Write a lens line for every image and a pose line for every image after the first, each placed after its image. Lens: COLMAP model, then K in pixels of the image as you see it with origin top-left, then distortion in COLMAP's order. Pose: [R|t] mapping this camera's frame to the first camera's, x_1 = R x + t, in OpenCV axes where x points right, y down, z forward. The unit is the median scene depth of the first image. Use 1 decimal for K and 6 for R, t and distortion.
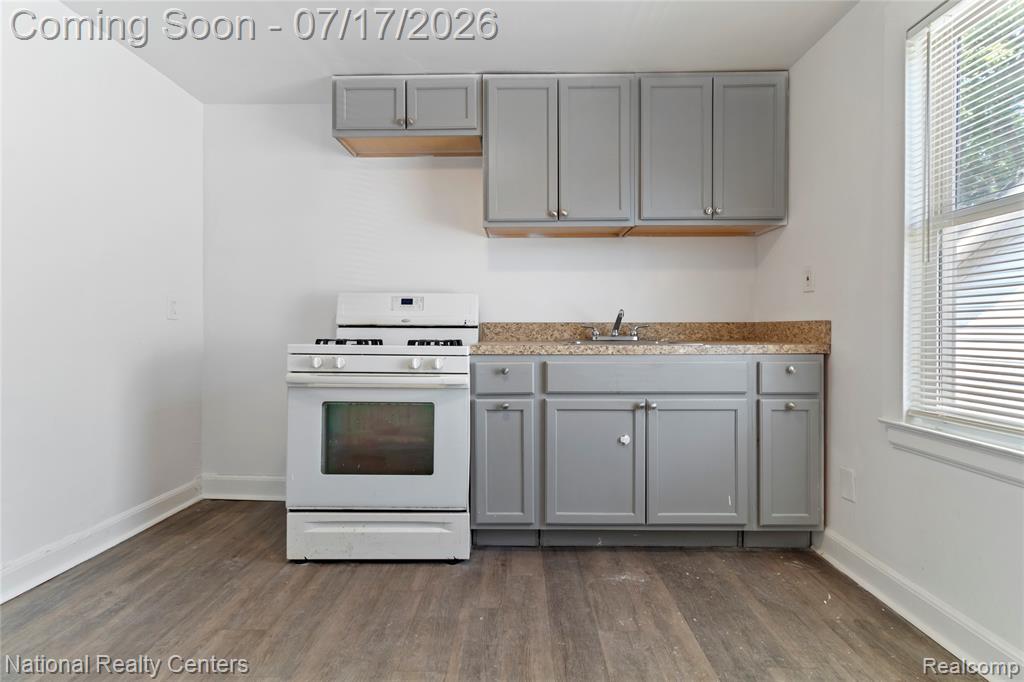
lens RADIAL K [[479.3, 0, 513.4], [0, 479.3, 333.7], [0, 0, 1]] dist [0.007765, -0.001404]
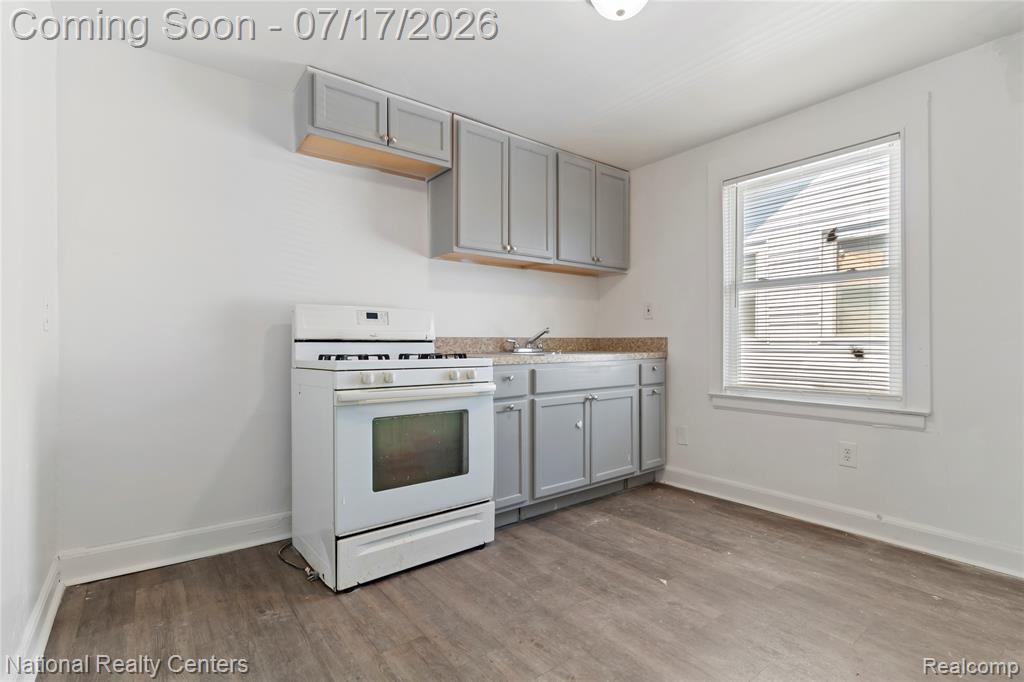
lens RADIAL K [[479.3, 0, 521.5], [0, 479.3, 345.1], [0, 0, 1]] dist [0.007765, -0.001404]
pose [[0.778444, -0.005882, 0.627687, -0.741200], [0.009006, 0.999958, -0.001799, -0.002312], [-0.627650, 0.007054, 0.778464, 0.045856]]
